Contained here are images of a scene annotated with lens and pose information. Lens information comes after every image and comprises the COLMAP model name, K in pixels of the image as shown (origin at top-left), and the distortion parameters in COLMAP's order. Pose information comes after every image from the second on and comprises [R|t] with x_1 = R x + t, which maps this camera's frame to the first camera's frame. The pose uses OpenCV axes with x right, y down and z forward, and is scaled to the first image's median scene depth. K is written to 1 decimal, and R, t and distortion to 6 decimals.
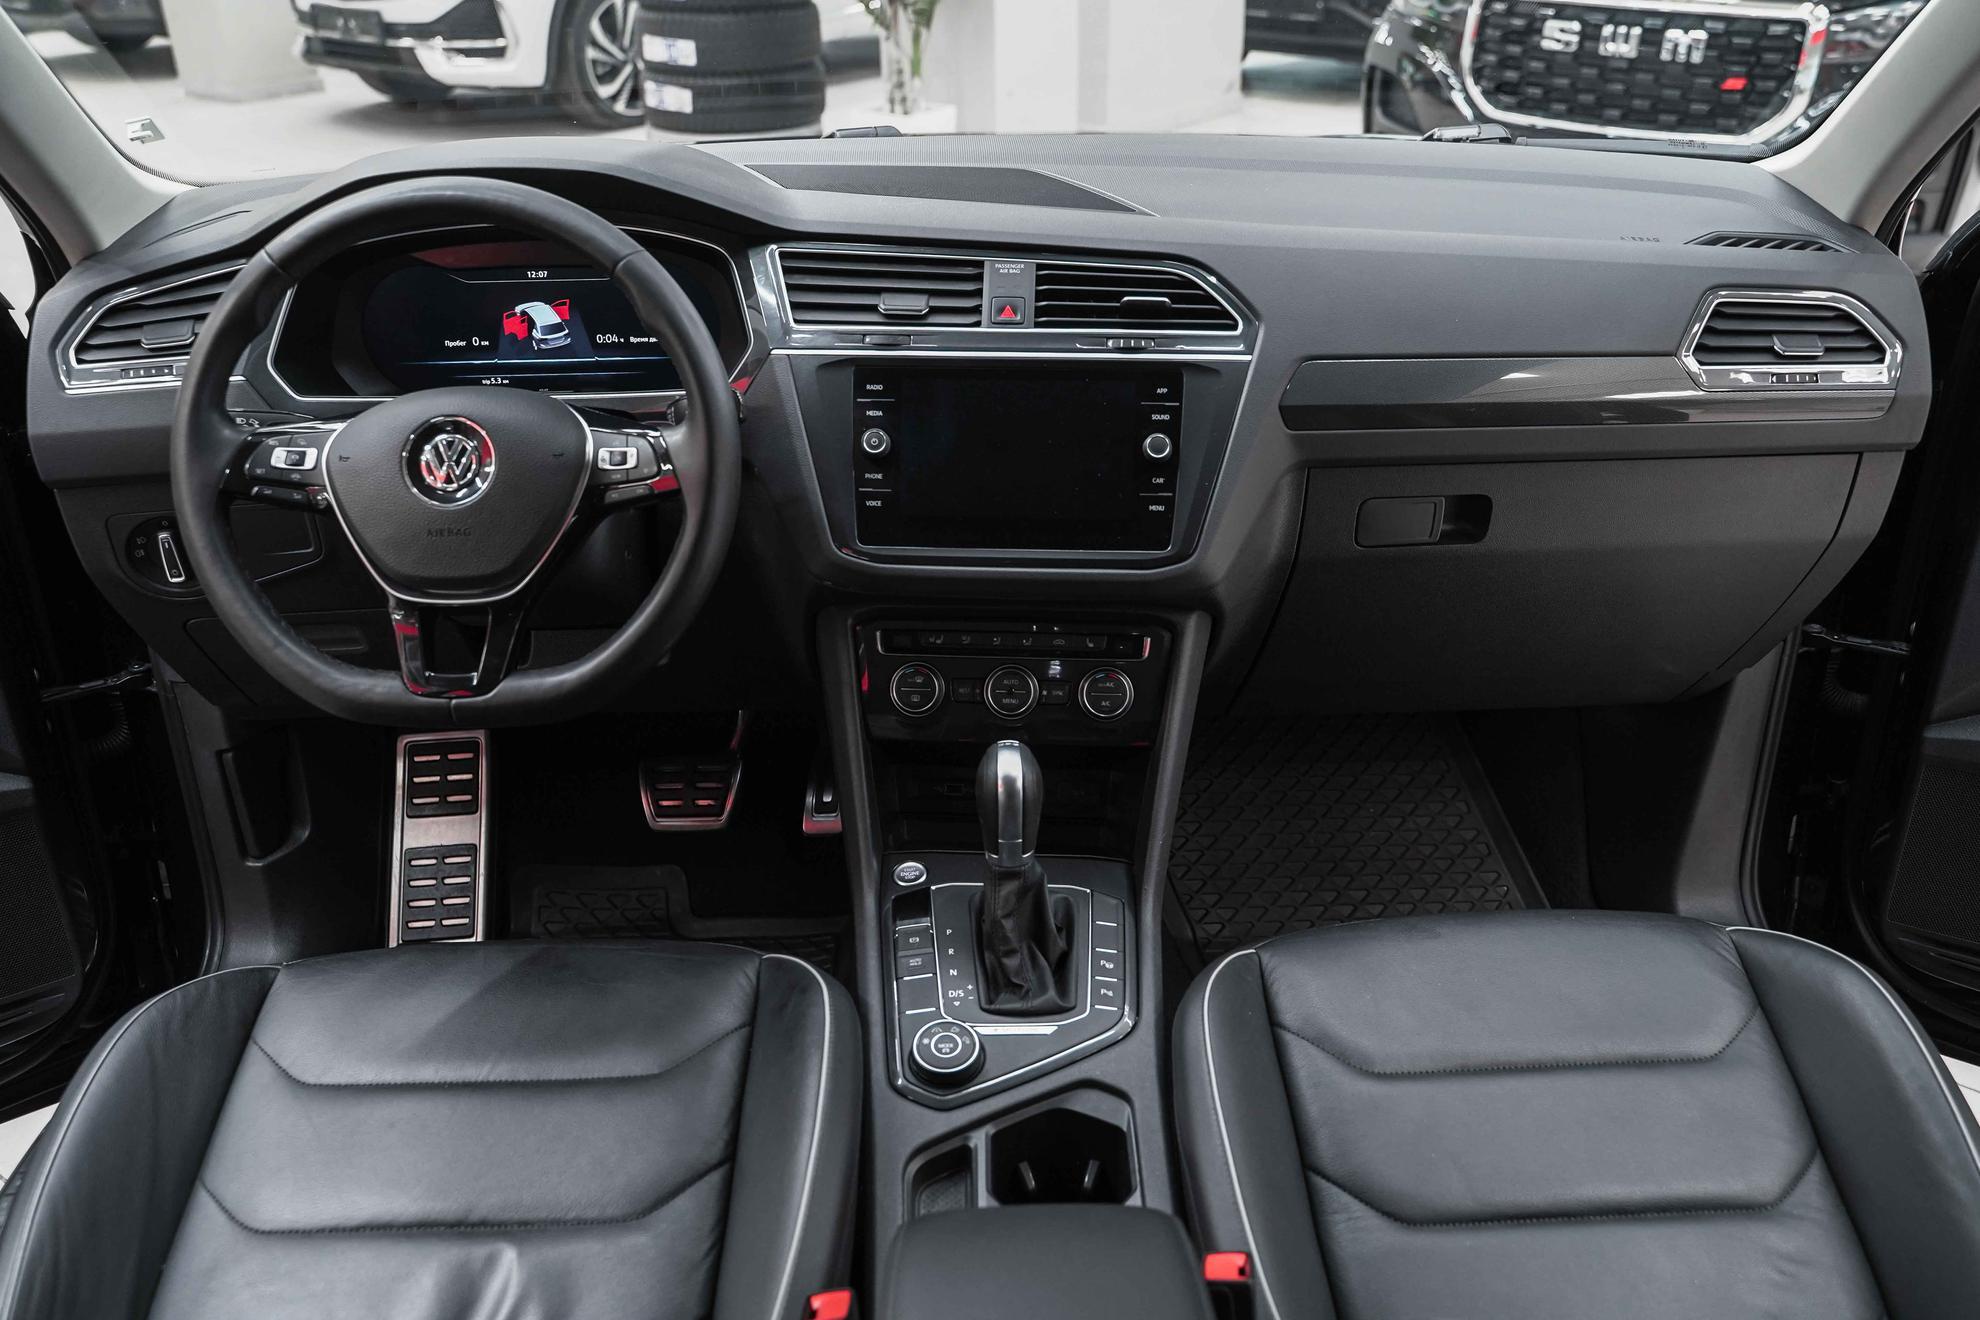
lens RADIAL K [[1685.3, 0, 996.0], [0, 1685.3, 649.8], [0, 0, 1]] dist [-0.002498, -0.007022]
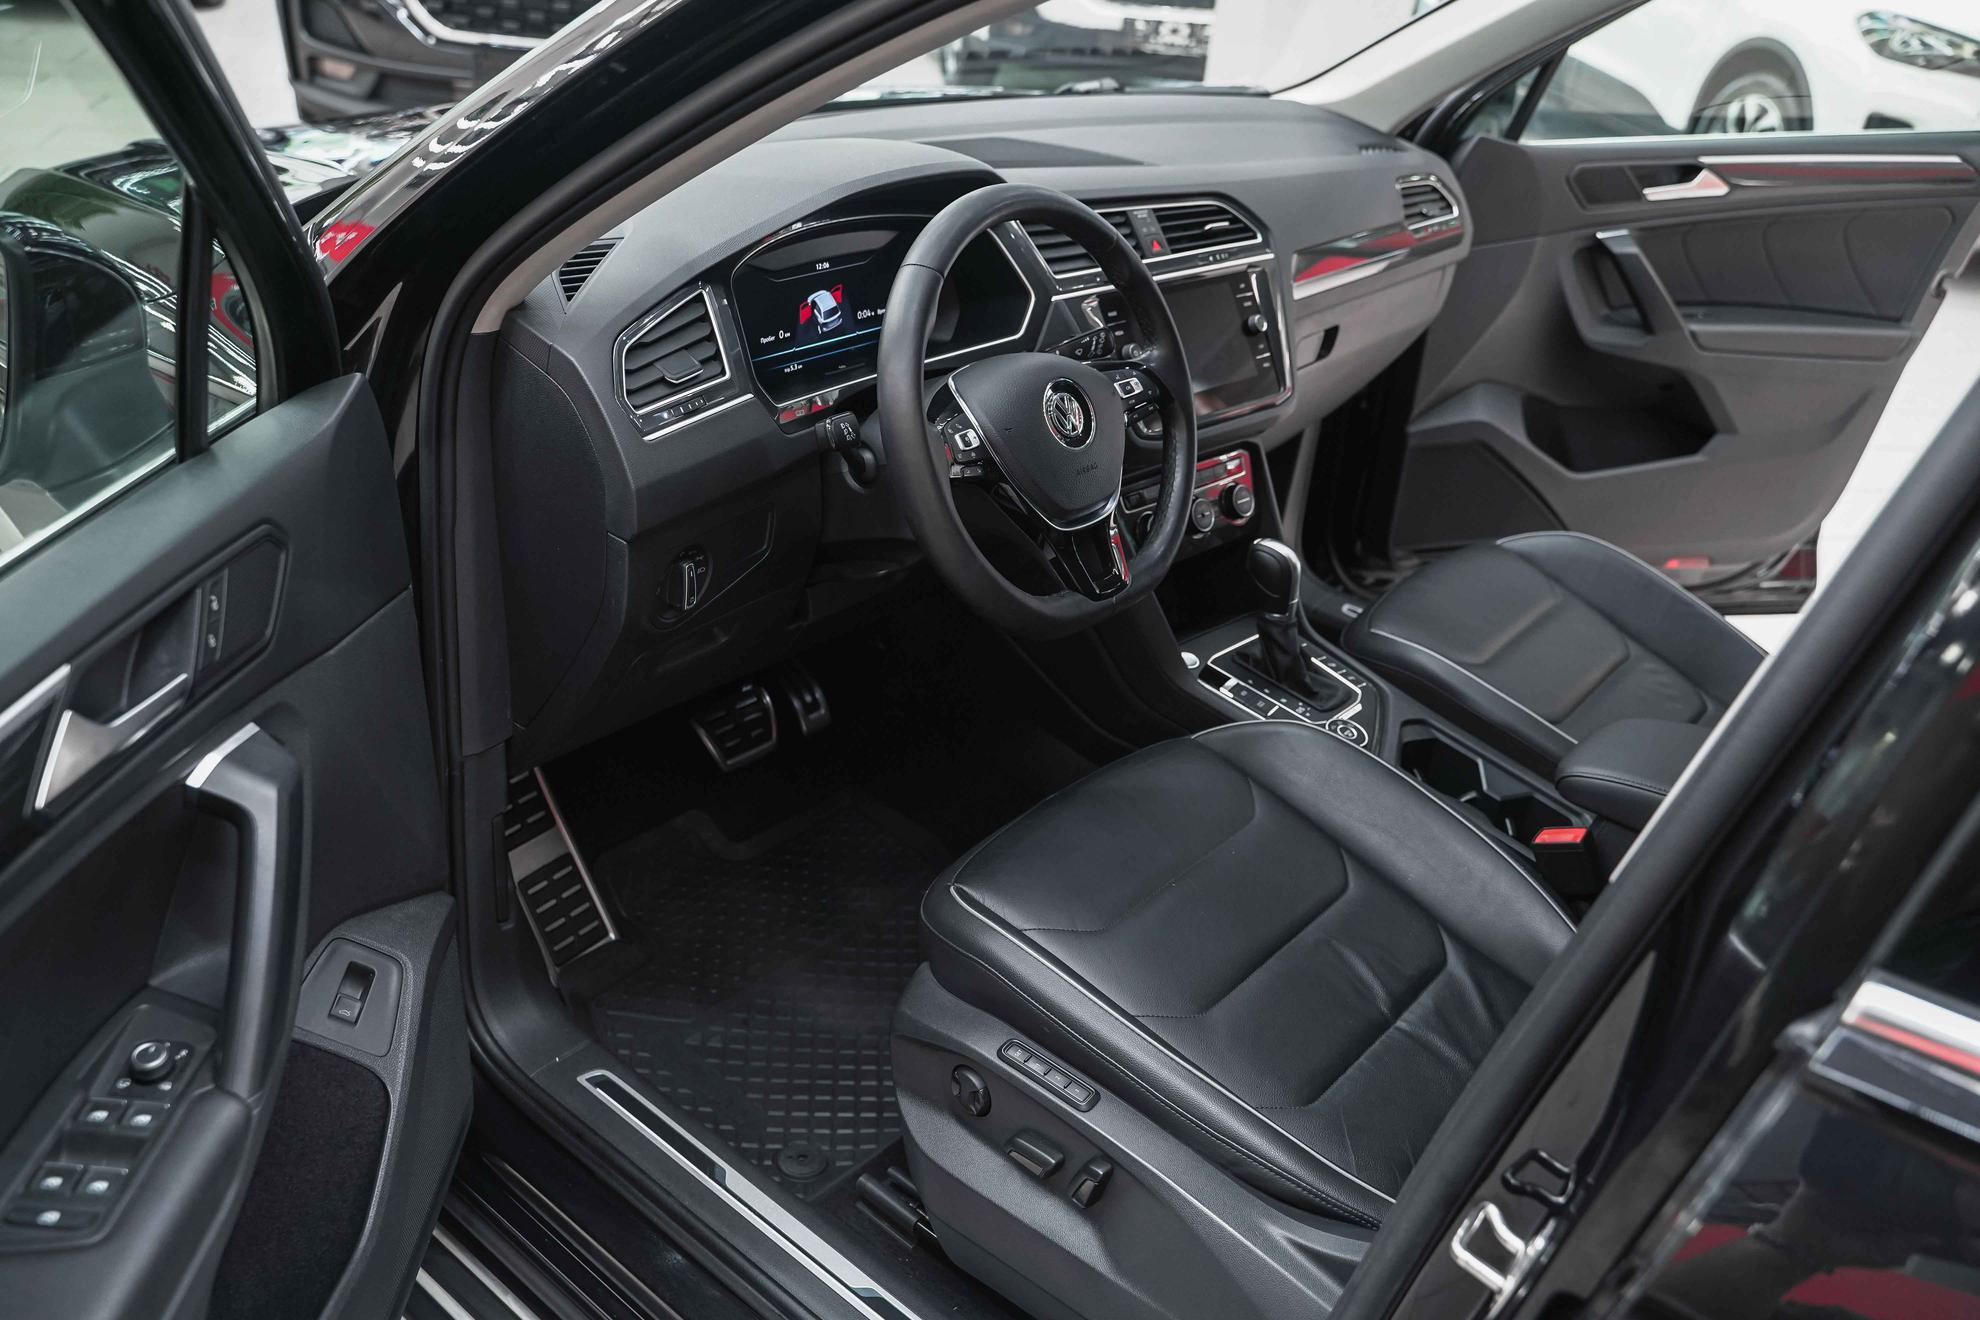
lens RADIAL K [[1634.2, 0, 1039.4], [0, 1634.2, 663.0], [0, 0, 1]] dist [-0.008831, -0.003683]
pose [[0.645374, -0.301559, 0.701823, -1.093232], [0.243692, 0.952048, 0.184984, -0.146095], [-0.723952, 0.051645, 0.687914, 0.169807]]
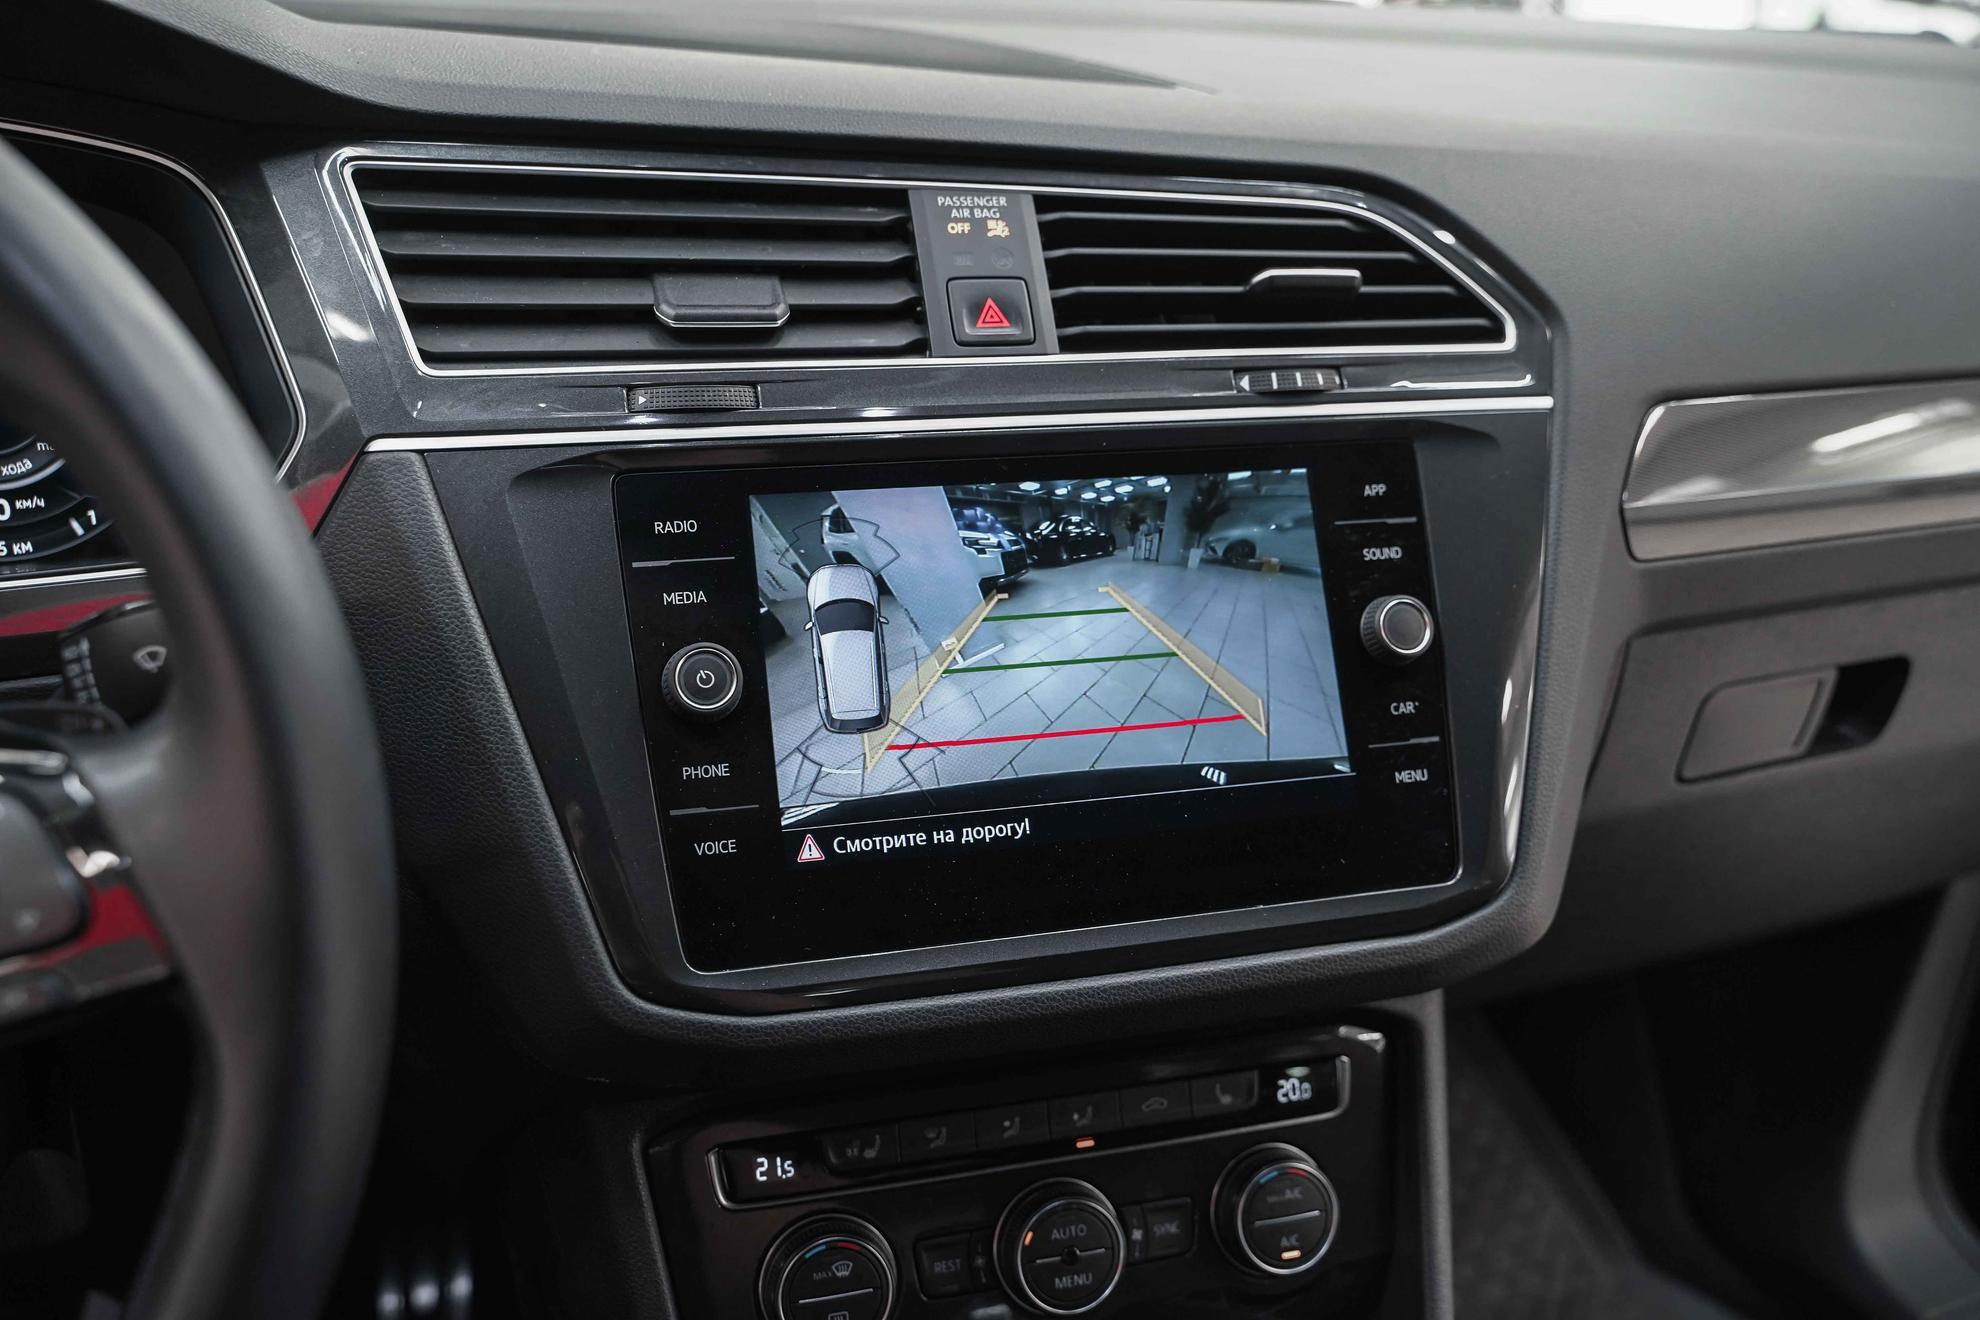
lens RADIAL K [[1784.2, 0, 998.7], [0, 1784.2, 650.3], [0, 0, 1]] dist [-0.003866, 0.000226]
pose [[0.940302, -0.090189, 0.328174, -0.135675], [0.101295, 0.994713, -0.016869, -0.115023], [-0.324917, 0.049104, 0.944467, 0.608524]]
